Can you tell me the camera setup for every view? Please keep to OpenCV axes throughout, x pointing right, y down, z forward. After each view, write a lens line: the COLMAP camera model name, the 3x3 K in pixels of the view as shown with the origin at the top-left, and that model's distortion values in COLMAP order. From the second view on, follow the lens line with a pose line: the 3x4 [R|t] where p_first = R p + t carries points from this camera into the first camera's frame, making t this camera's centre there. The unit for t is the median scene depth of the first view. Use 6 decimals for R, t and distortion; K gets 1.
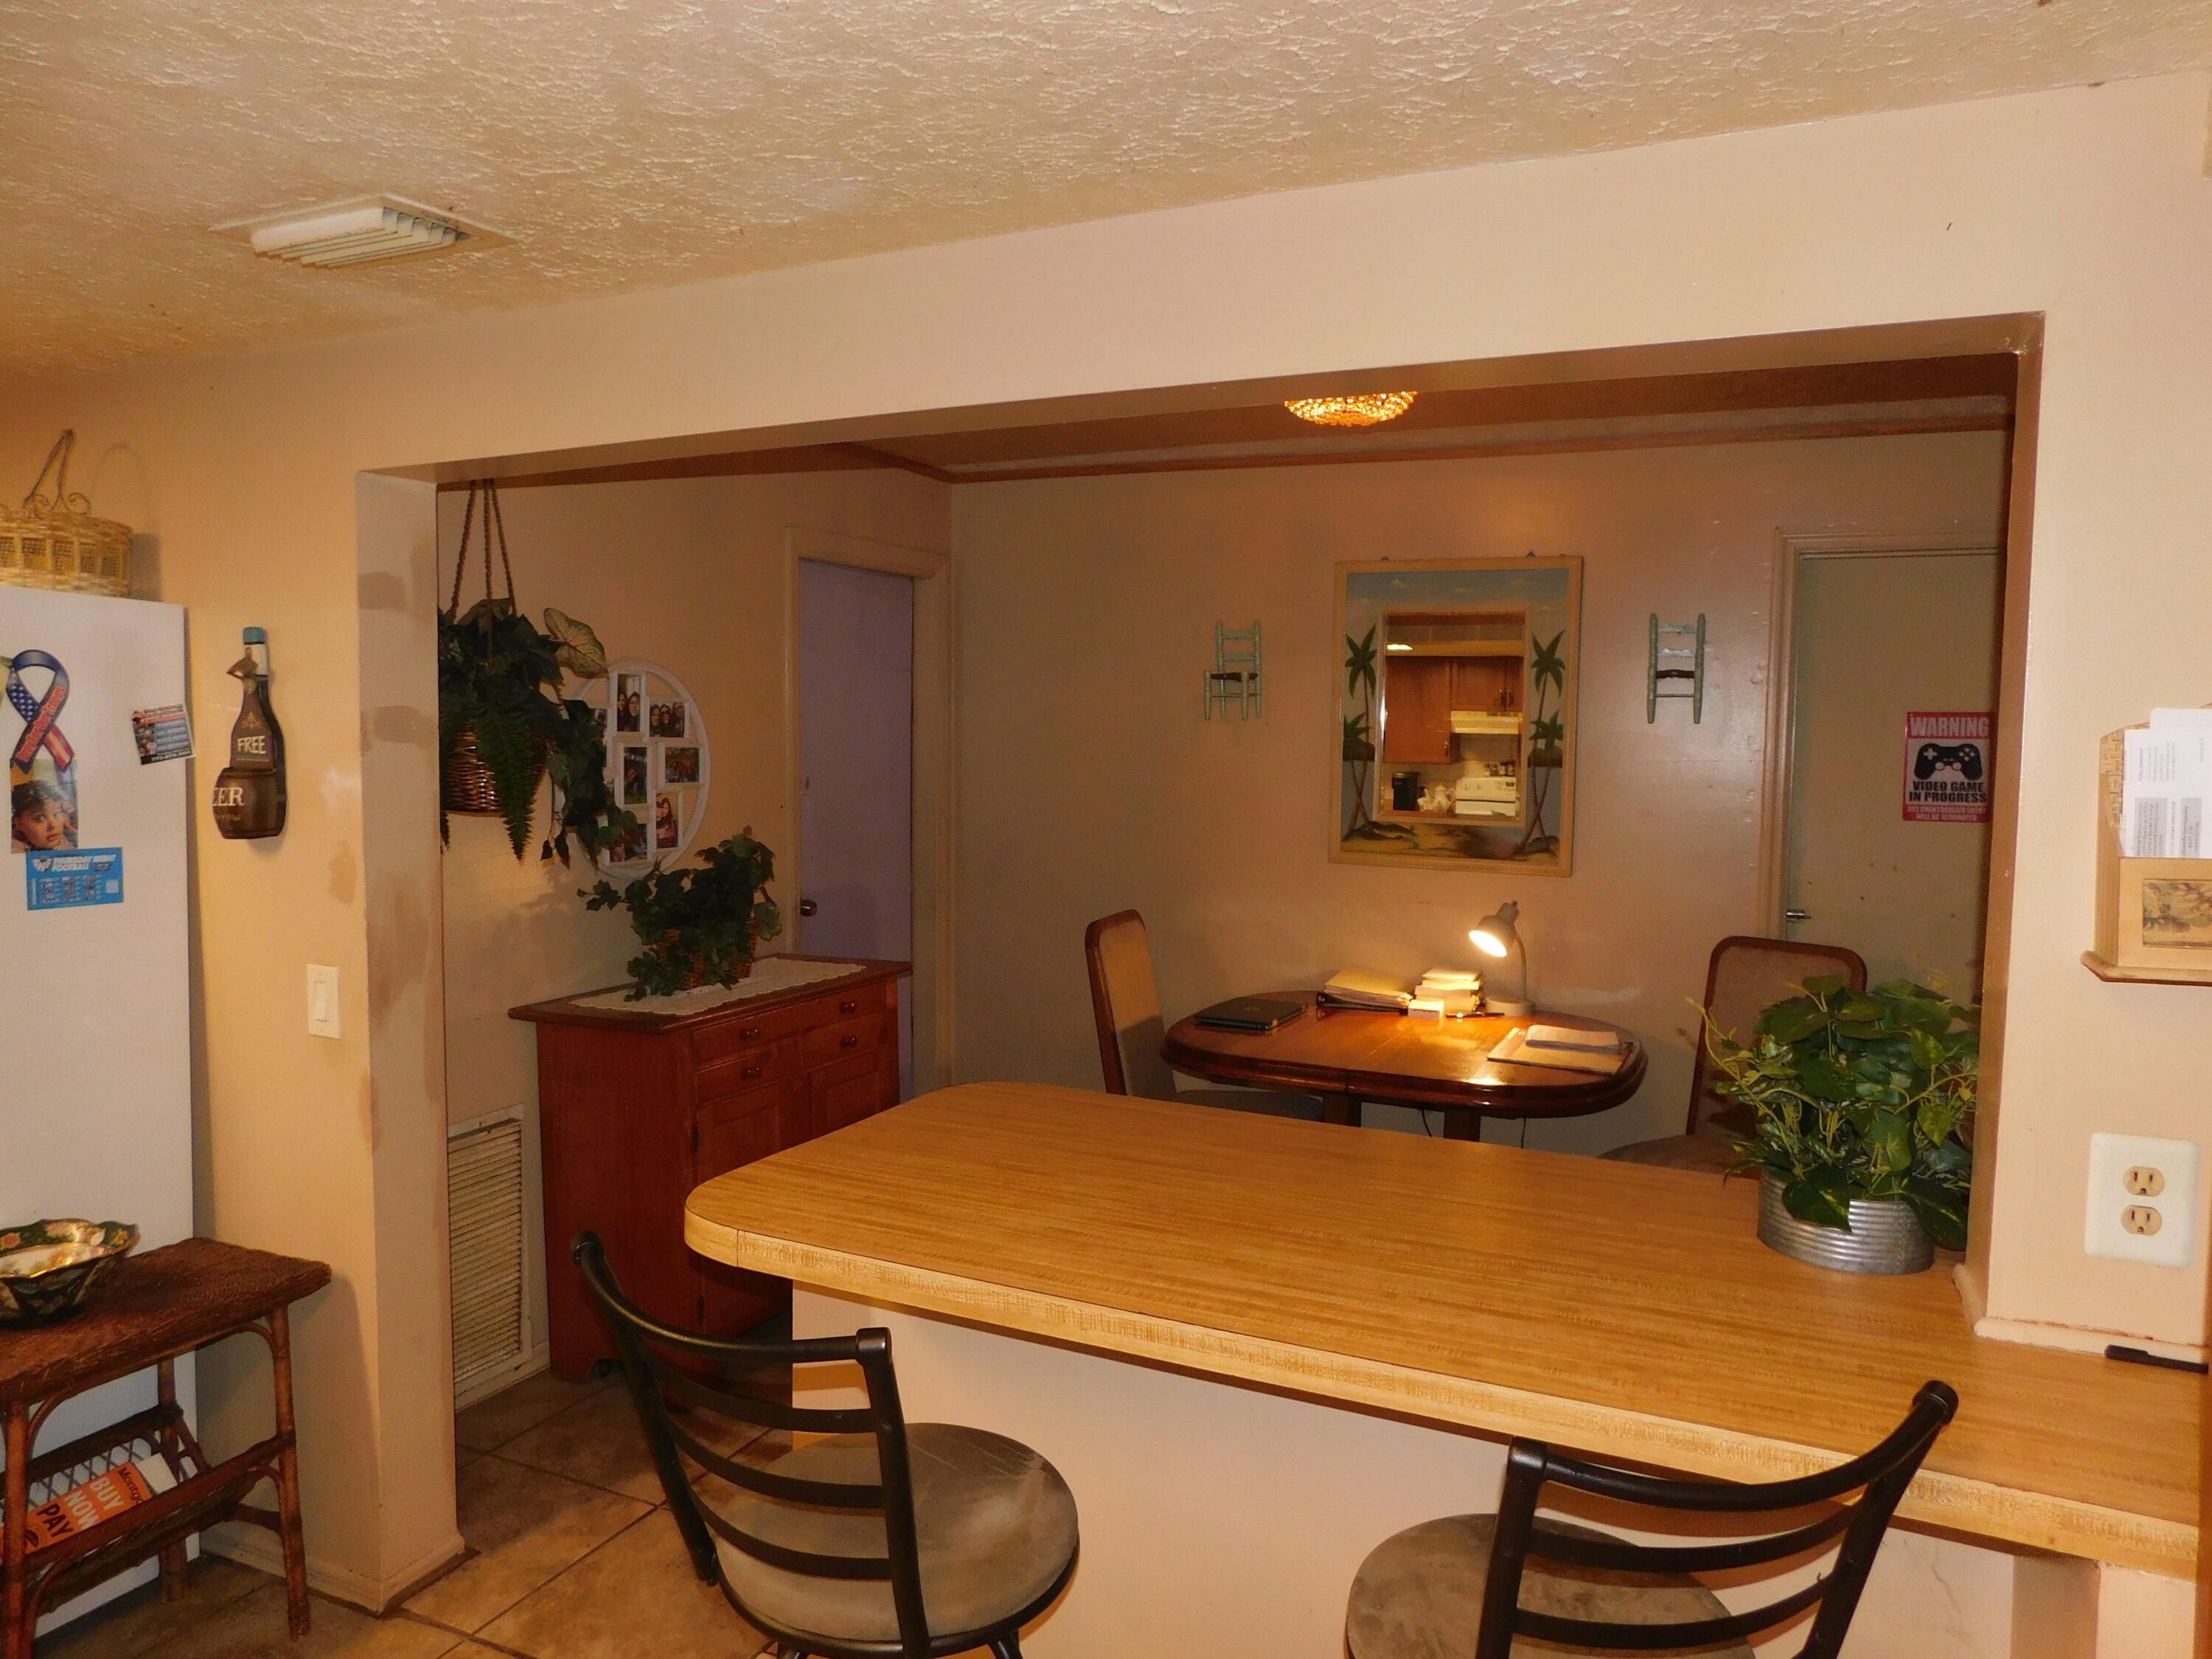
lens RADIAL K [[1459.7, 0, 1099.1], [0, 1459.7, 829.0], [0, 0, 1]] dist [-0.022233, 0.002805]
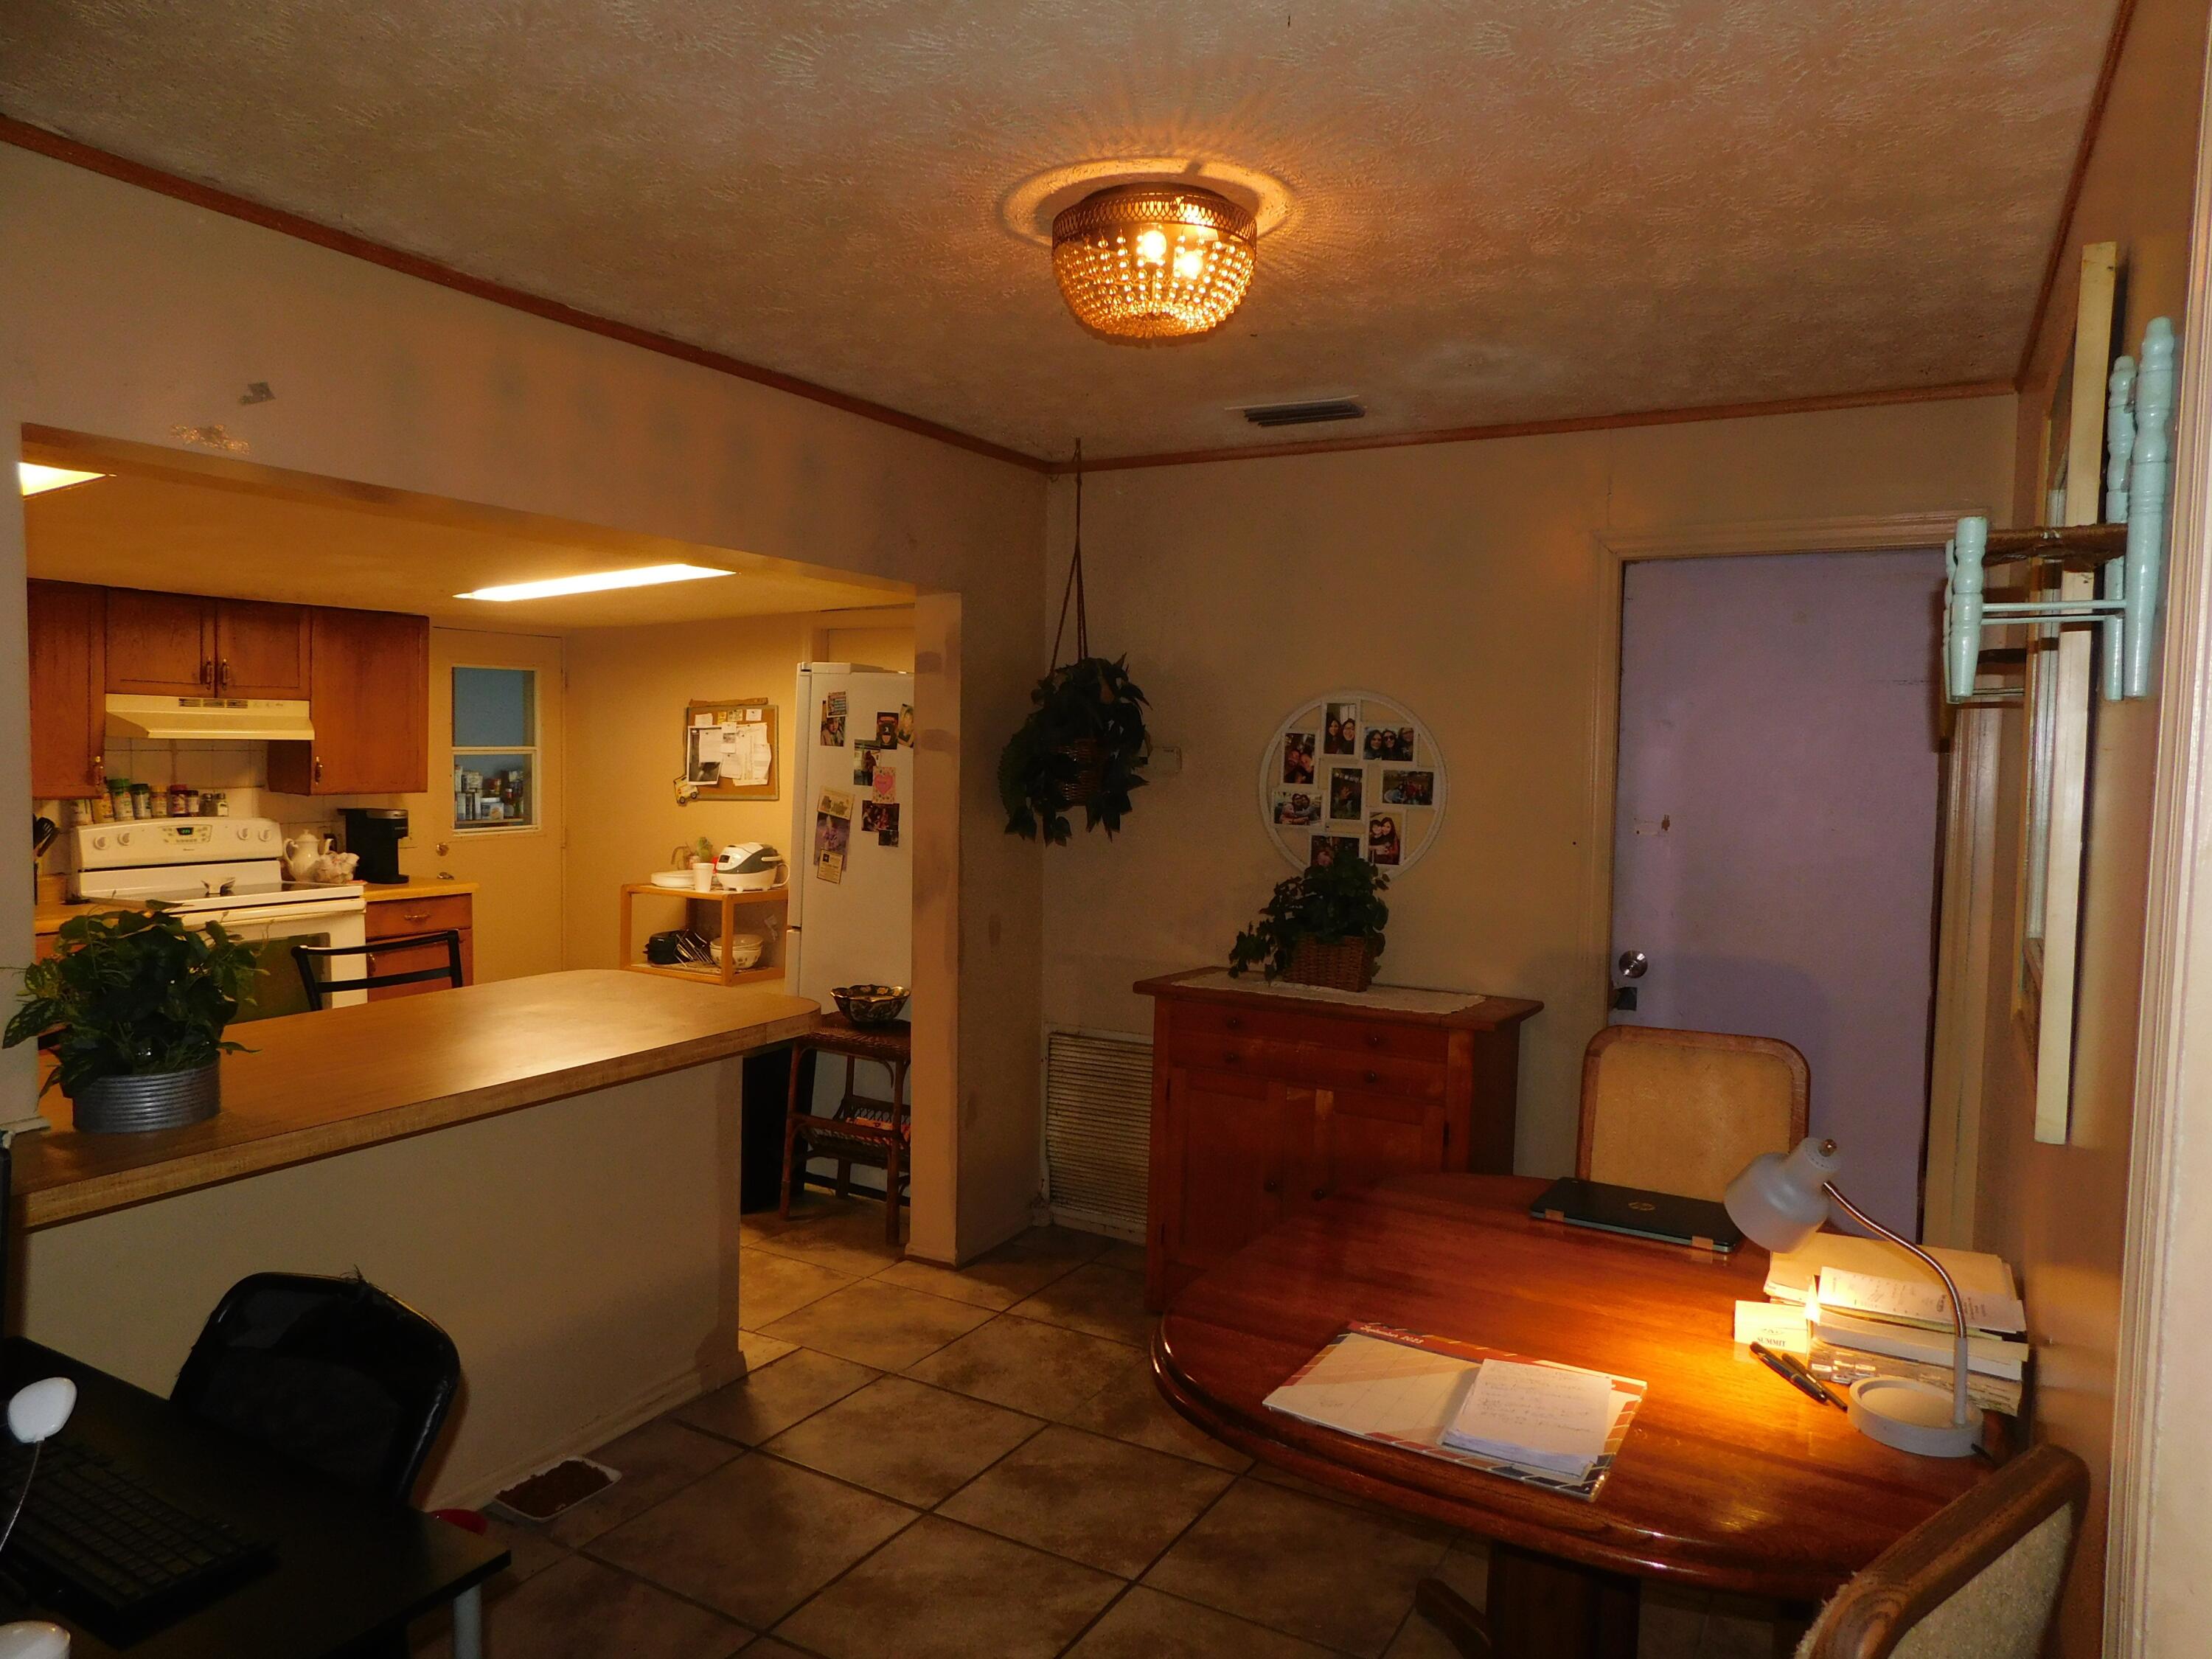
lens RADIAL K [[1459.7, 0, 1099.2], [0, 1459.7, 827.0], [0, 0, 1]] dist [-0.022233, 0.002805]
pose [[-0.097969, 0.035839, -0.994544, 0.796461], [-0.094167, 0.994534, 0.045115, -0.043538], [0.990724, 0.098073, -0.094059, 0.908729]]
